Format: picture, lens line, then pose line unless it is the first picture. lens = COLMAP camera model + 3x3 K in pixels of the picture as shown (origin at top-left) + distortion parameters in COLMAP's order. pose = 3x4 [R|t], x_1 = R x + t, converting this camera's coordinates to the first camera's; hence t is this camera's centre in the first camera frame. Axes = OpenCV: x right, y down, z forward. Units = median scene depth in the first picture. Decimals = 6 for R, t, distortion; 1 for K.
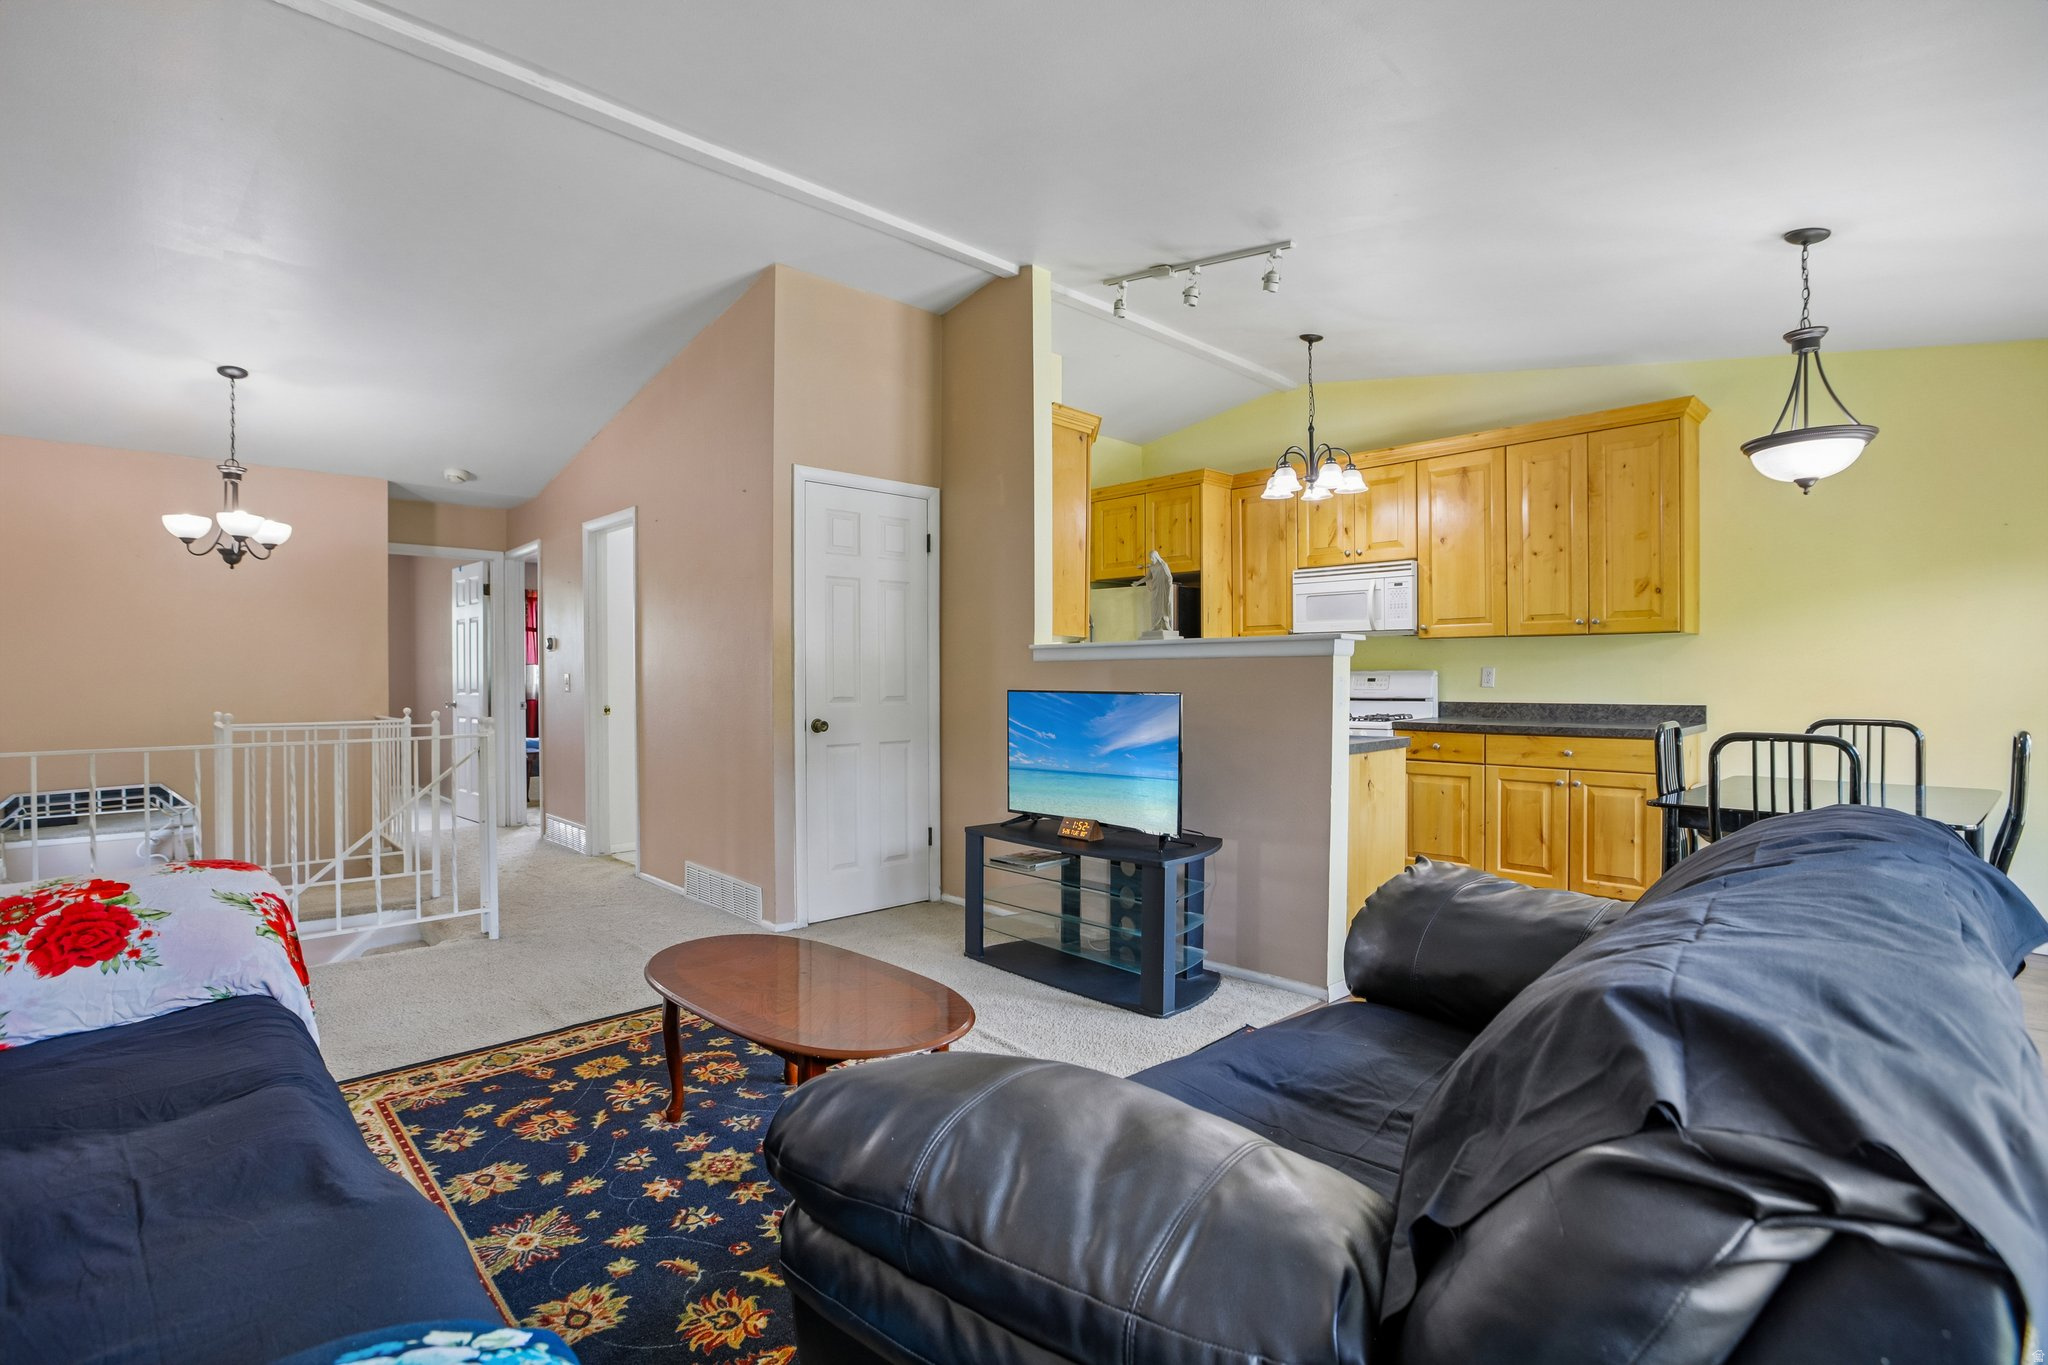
lens RADIAL K [[964.3, 0, 1024.0], [0, 964.3, 682.5], [0, 0, 1]] dist [-0.034238, 0.015046]
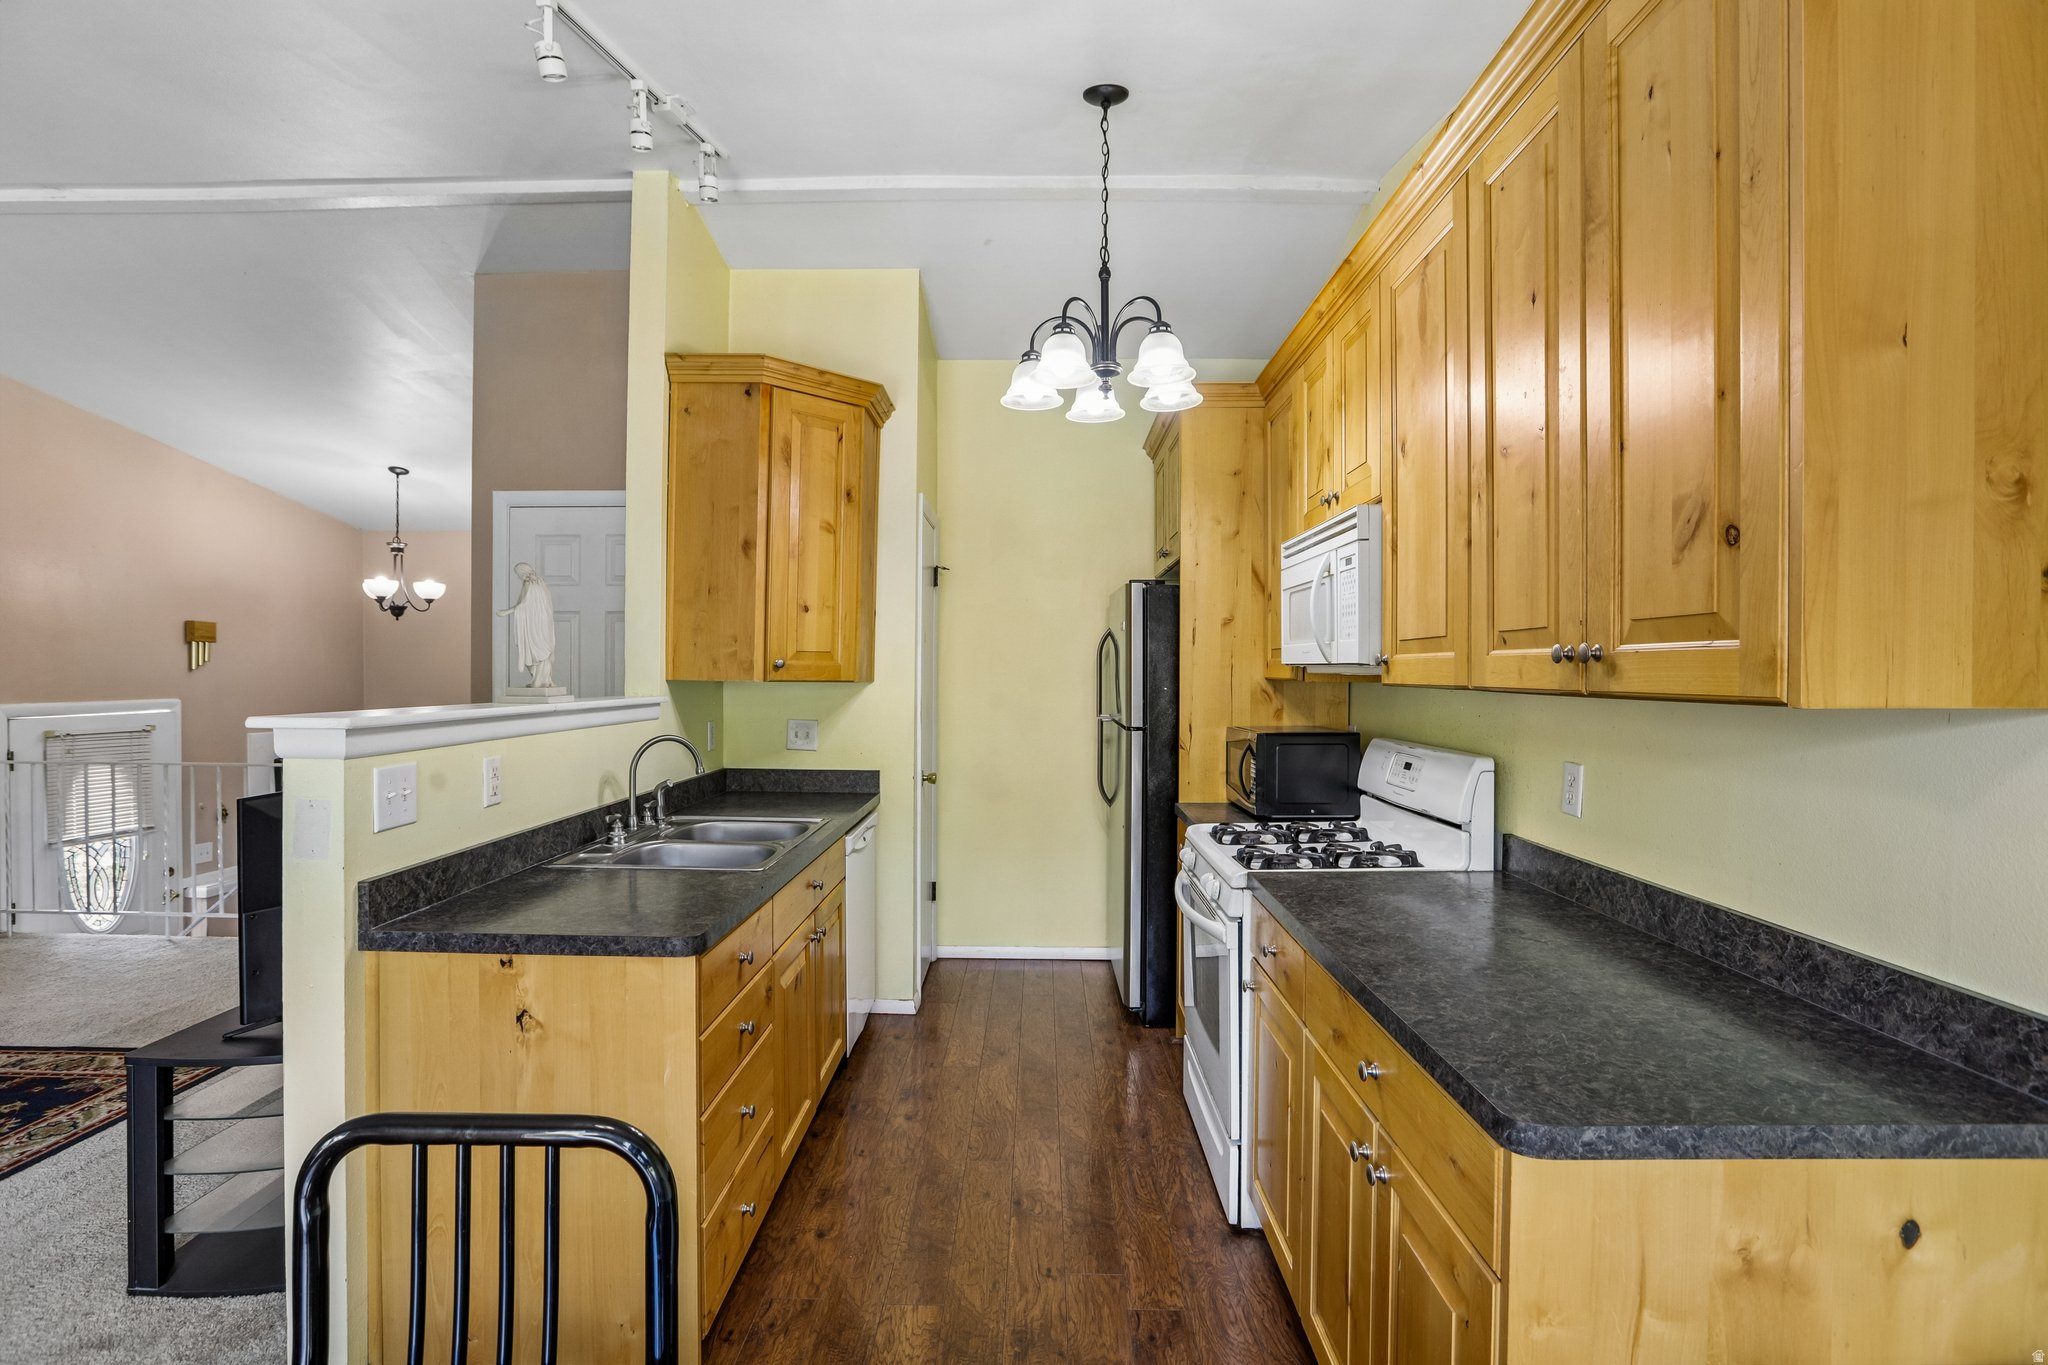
lens RADIAL K [[950.6, 0, 1024.0], [0, 950.6, 682.5], [0, 0, 1]] dist [-0.026167, -0.000170]
pose [[0.708303, 0.016103, -0.705725, 0.812335], [-0.013829, 0.999864, 0.008936, -0.065920], [0.705773, 0.003430, 0.708430, 0.796226]]
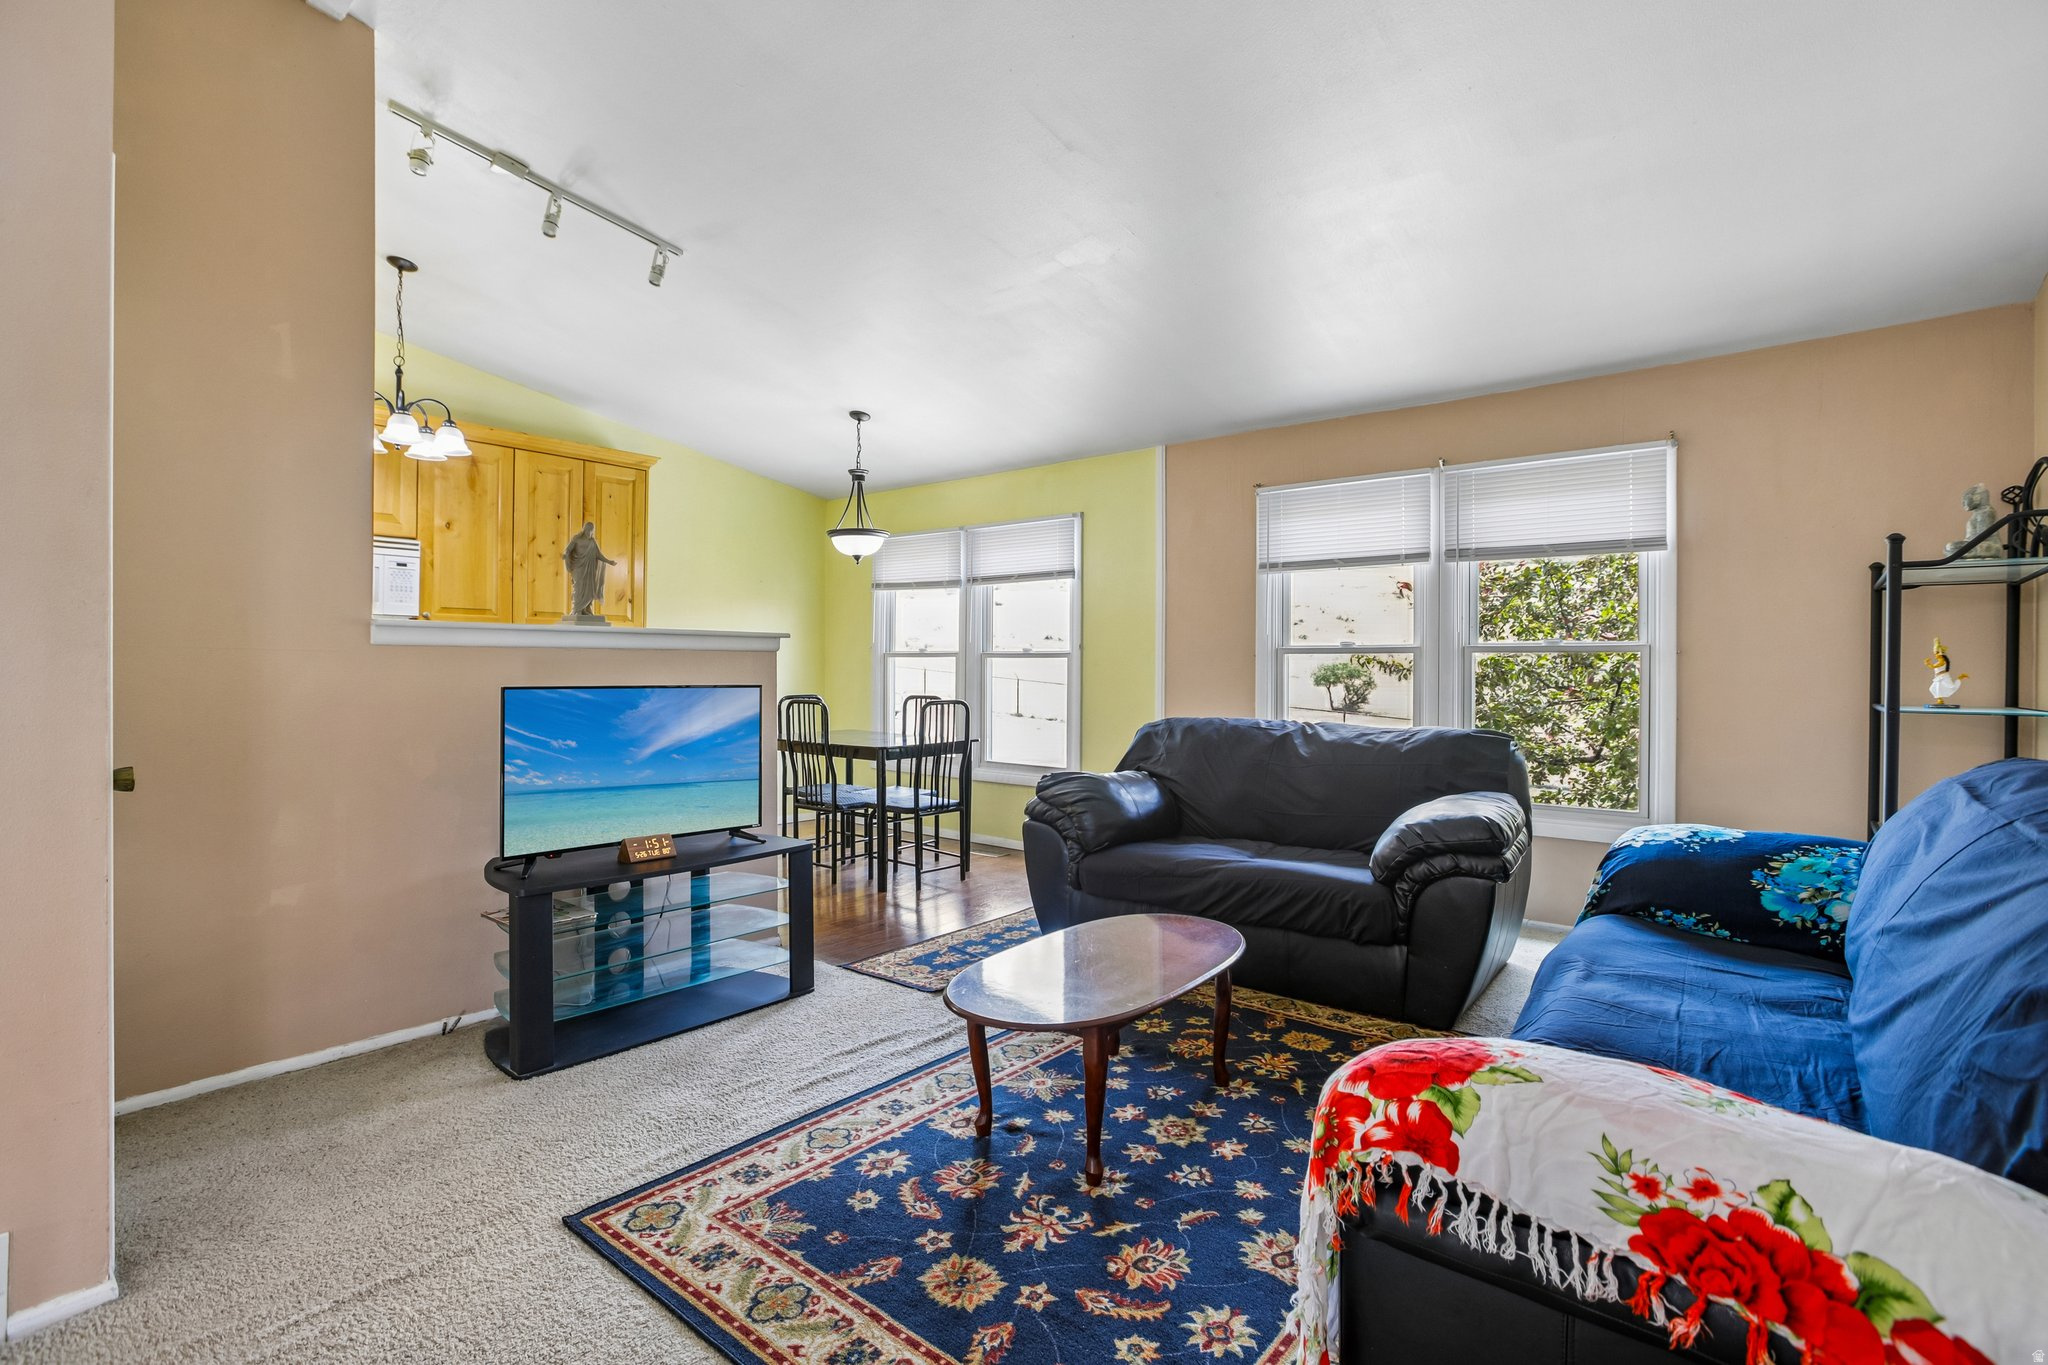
lens RADIAL K [[943.7, 0, 1022.2], [0, 943.7, 656.9], [0, 0, 1]] dist [-0.020692, 0.000038]
pose [[-0.121096, 0.013038, 0.992555, -0.747595], [0.004674, 0.999910, -0.012564, -0.002956], [-0.992630, 0.003118, -0.121146, 0.723917]]
